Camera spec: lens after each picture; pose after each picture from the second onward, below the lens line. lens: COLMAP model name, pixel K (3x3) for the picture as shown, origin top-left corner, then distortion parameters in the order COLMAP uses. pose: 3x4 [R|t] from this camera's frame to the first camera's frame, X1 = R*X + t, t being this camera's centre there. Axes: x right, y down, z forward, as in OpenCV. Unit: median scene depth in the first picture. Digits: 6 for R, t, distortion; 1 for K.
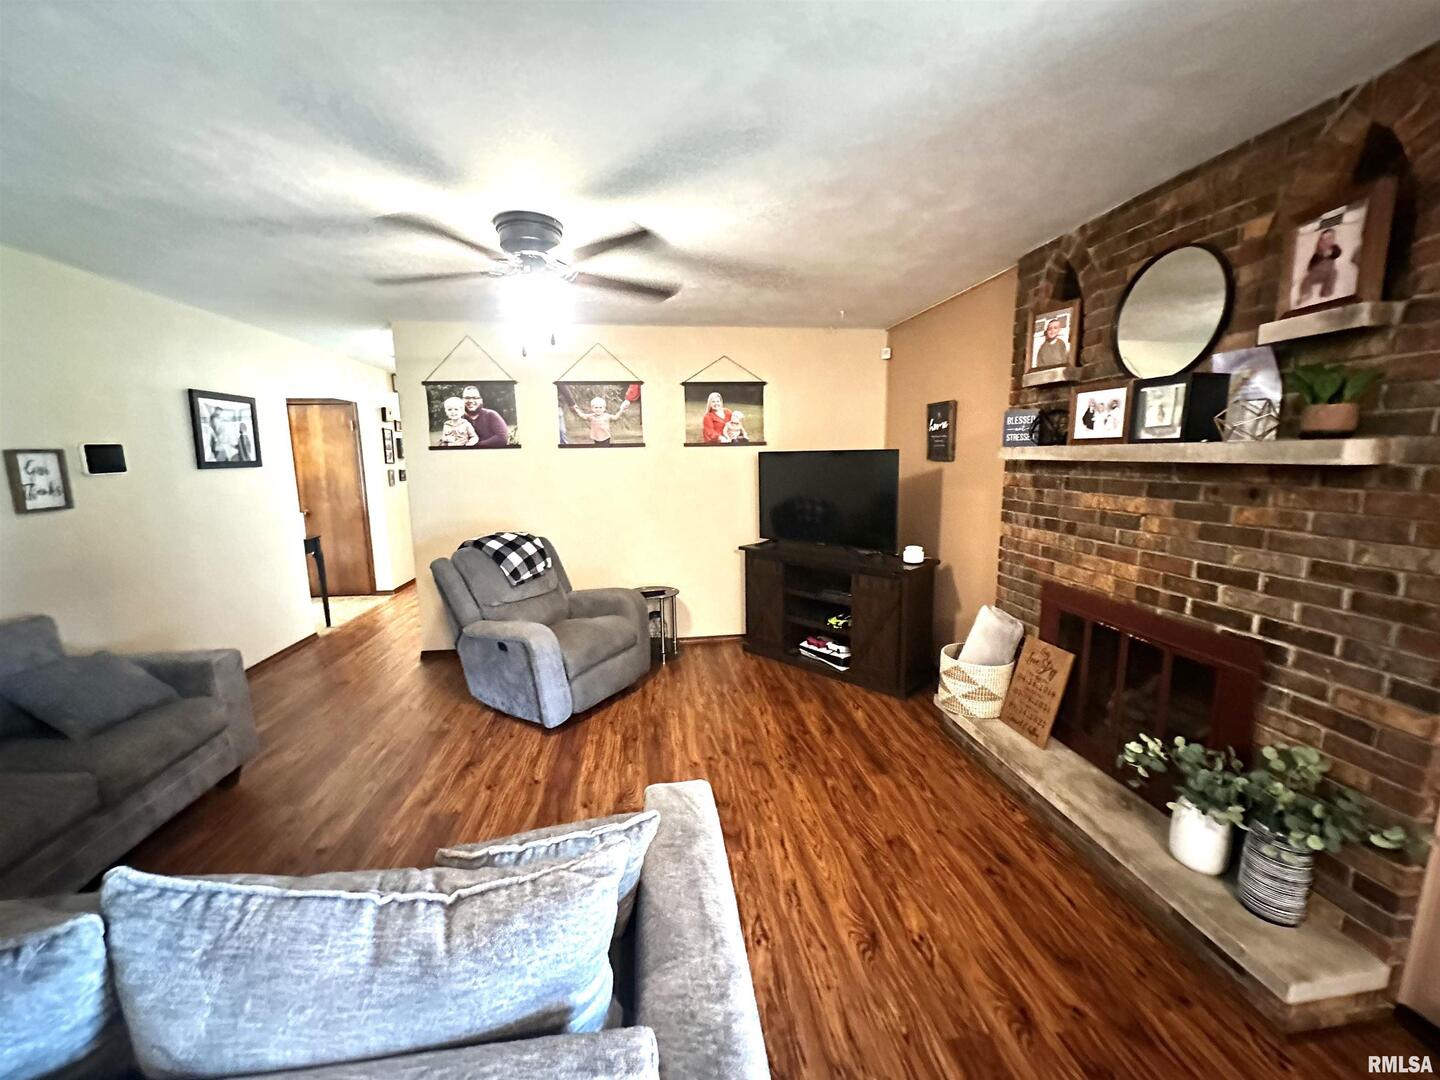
lens RADIAL K [[570.5, 0, 720.0], [0, 570.5, 540.0], [0, 0, 1]] dist [0.001009, 0.000230]
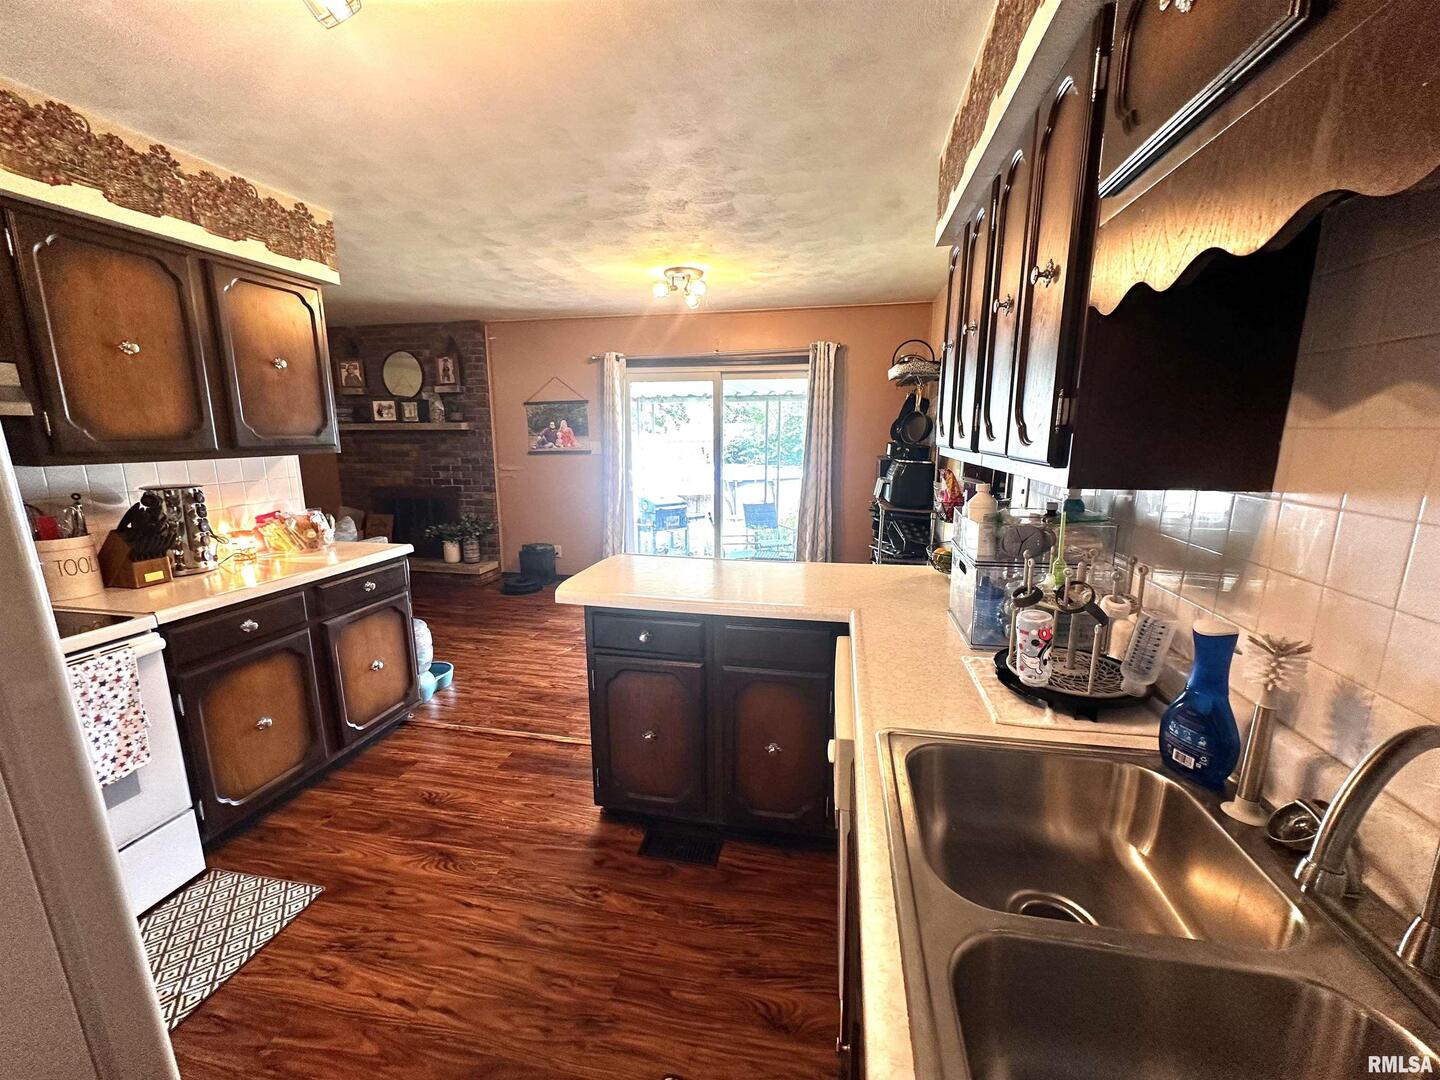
lens RADIAL K [[570.5, 0, 720.0], [0, 570.5, 540.0], [0, 0, 1]] dist [0.001009, 0.000230]
pose [[0.333585, -0.174414, 0.926445, -1.343282], [0.142749, 0.980750, 0.133237, 0.222828], [-0.931850, 0.087803, 0.352060, -1.268893]]
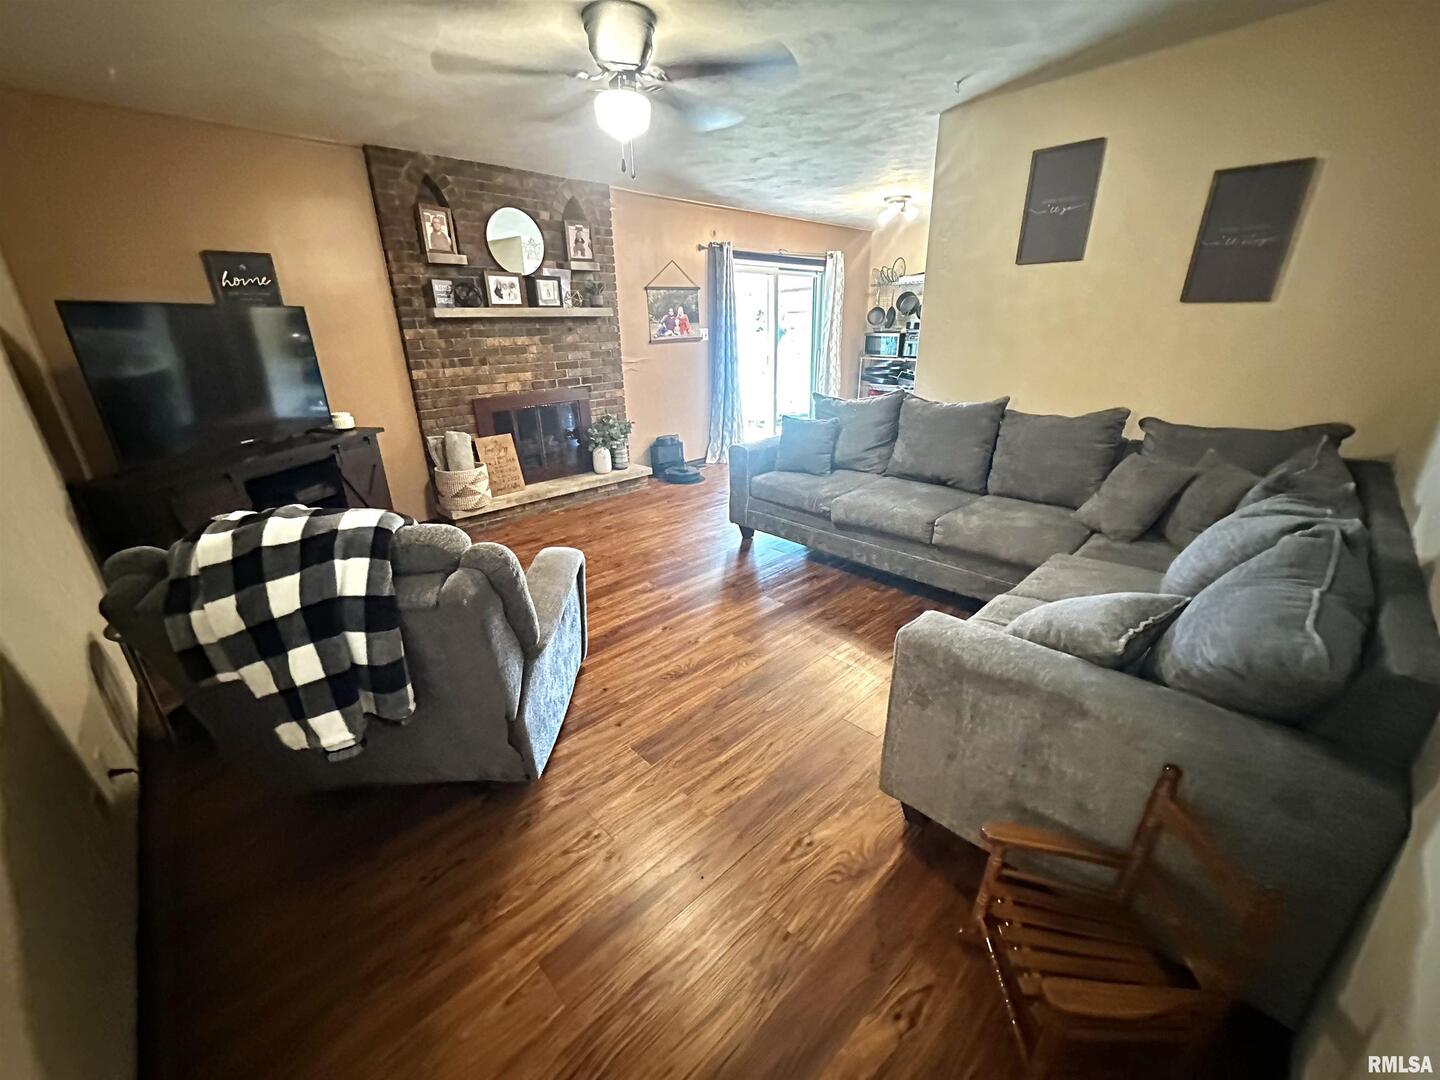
lens RADIAL K [[570.5, 0, 720.0], [0, 570.5, 540.0], [0, 0, 1]] dist [0.001009, 0.000230]
pose [[-0.587550, -0.262562, 0.765406, -1.498619], [0.149436, 0.894417, 0.421529, -0.190335], [-0.795270, 0.362049, -0.486278, 1.804922]]
